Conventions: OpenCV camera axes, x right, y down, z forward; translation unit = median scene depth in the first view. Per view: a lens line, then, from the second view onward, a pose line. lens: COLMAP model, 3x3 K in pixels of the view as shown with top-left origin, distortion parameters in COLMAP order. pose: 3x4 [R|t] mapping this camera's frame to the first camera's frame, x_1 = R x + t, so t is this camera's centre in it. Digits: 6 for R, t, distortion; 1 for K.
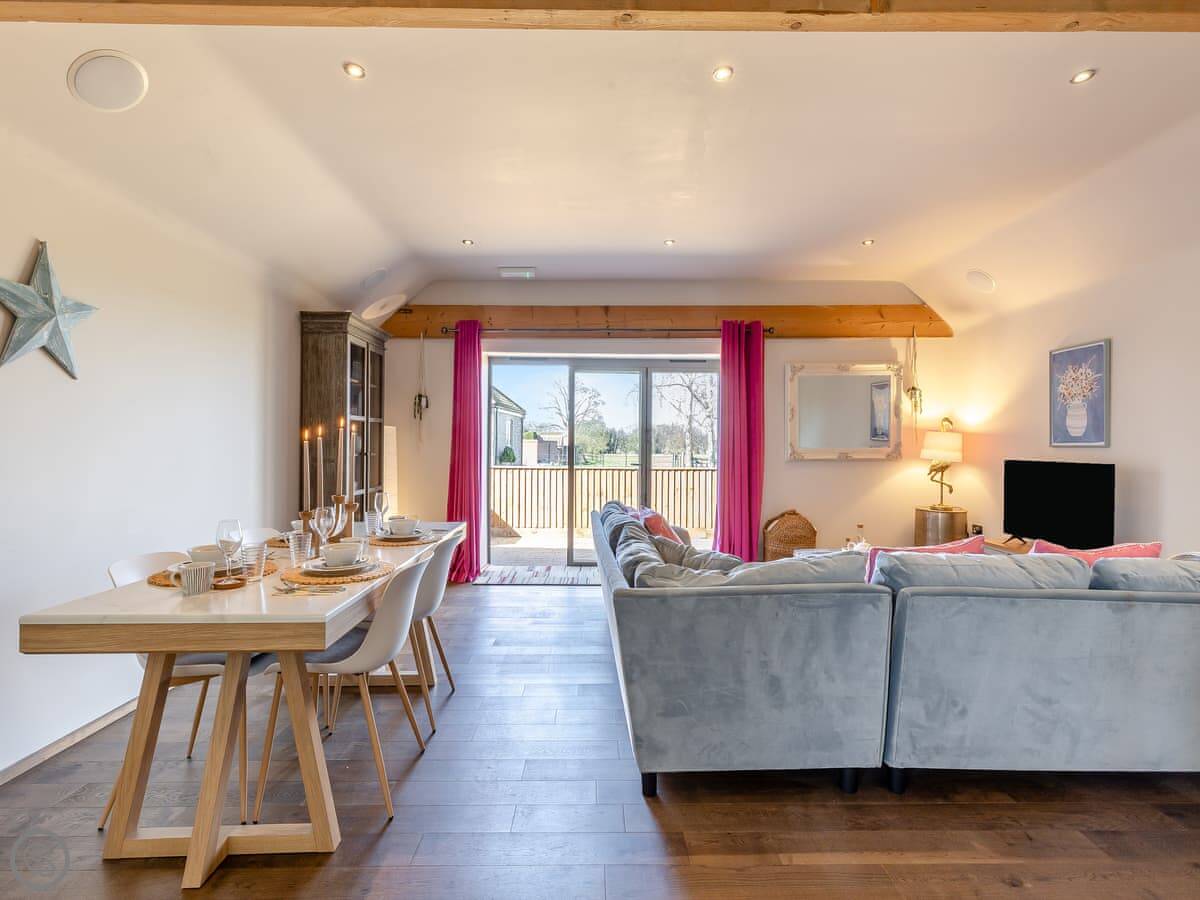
lens RADIAL K [[545.3, 0, 590.9], [0, 545.3, 447.0], [0, 0, 1]] dist [0.000528, 0.000474]
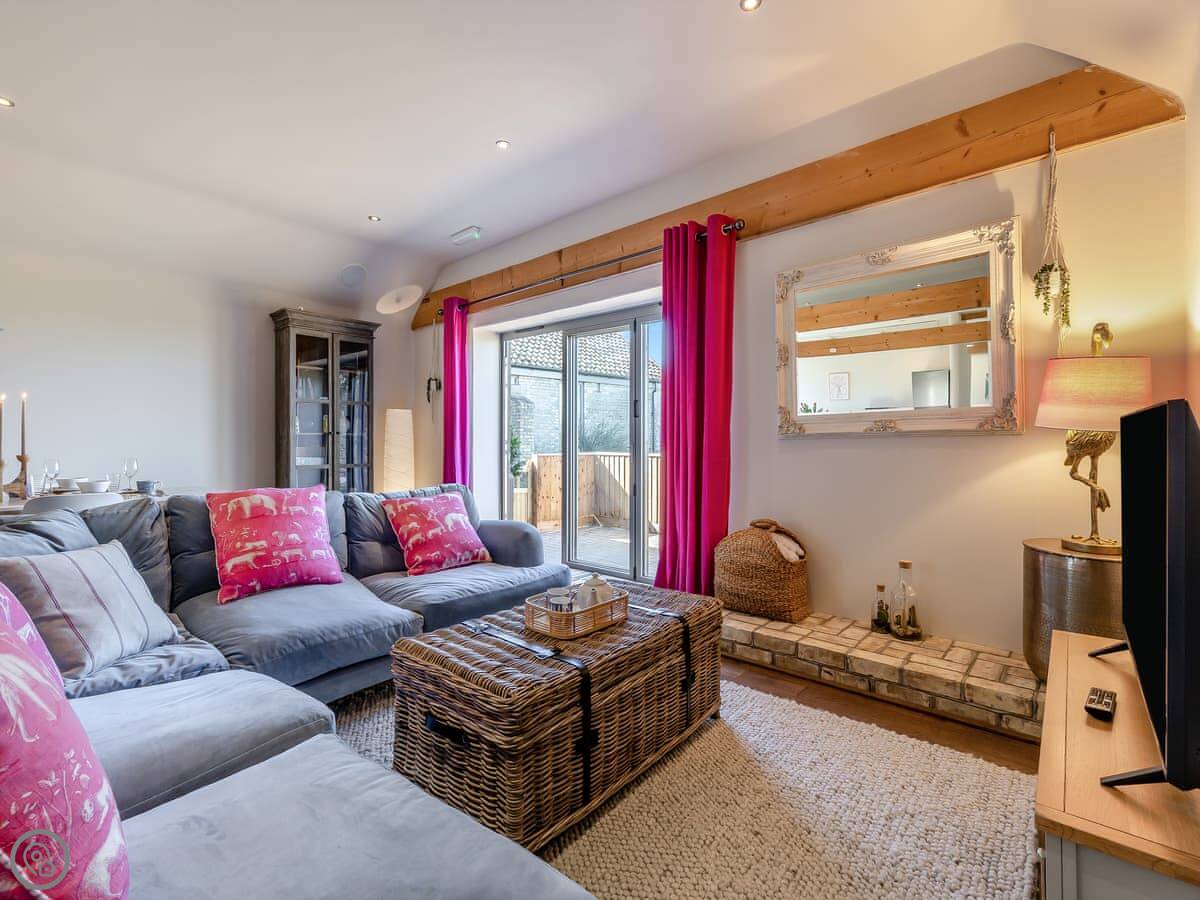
lens RADIAL K [[545.3, 0, 611.4], [0, 545.3, 438.4], [0, 0, 1]] dist [0.000528, 0.000474]
pose [[0.749939, -0.012097, -0.661396, 0.620672], [0.001011, 0.999853, -0.017142, 0.036685], [0.661506, 0.012187, 0.749841, 0.444207]]
